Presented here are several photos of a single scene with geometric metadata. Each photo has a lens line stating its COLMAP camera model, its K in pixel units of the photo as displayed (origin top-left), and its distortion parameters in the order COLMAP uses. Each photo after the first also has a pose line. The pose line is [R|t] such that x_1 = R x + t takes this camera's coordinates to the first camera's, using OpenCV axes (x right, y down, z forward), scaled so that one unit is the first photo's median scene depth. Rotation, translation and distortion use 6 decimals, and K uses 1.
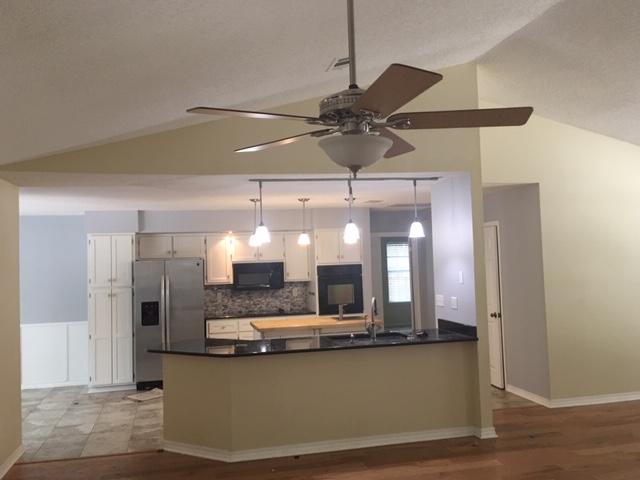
lens RADIAL K [[572.7, 0, 318.5], [0, 572.7, 244.4], [0, 0, 1]] dist [0.055202, -0.008090]
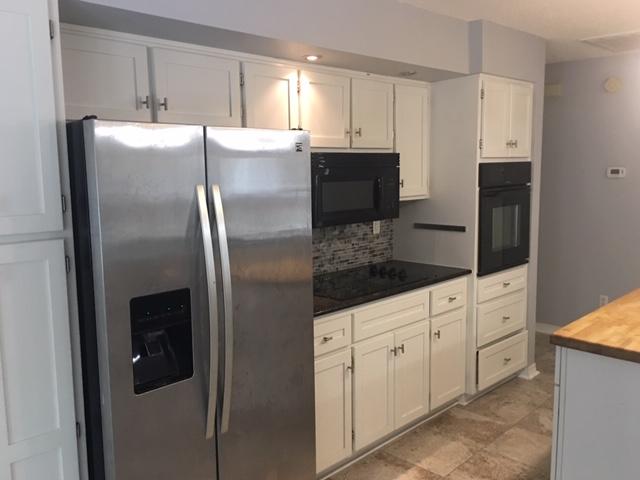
lens RADIAL K [[572.7, 0, 320.4], [0, 572.7, 239.3], [0, 0, 1]] dist [0.055202, -0.008090]
pose [[0.846425, -0.049205, 0.530230, -0.333159], [-0.026102, 0.990691, 0.133603, 0.039134], [-0.531868, -0.126925, 0.837261, 0.695713]]
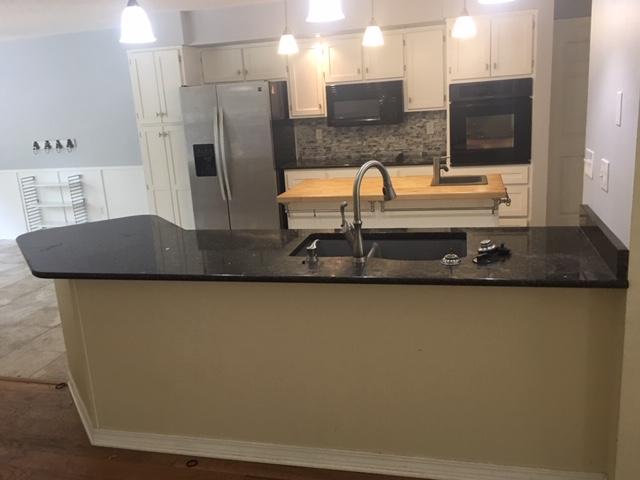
lens RADIAL K [[572.7, 0, 317.3], [0, 572.7, 242.2], [0, 0, 1]] dist [0.055202, -0.008090]
pose [[0.880674, 0.091274, -0.464846, 0.170988], [0.052200, 0.956590, 0.286724, 0.015141], [0.470838, -0.276775, 0.837680, 0.383404]]
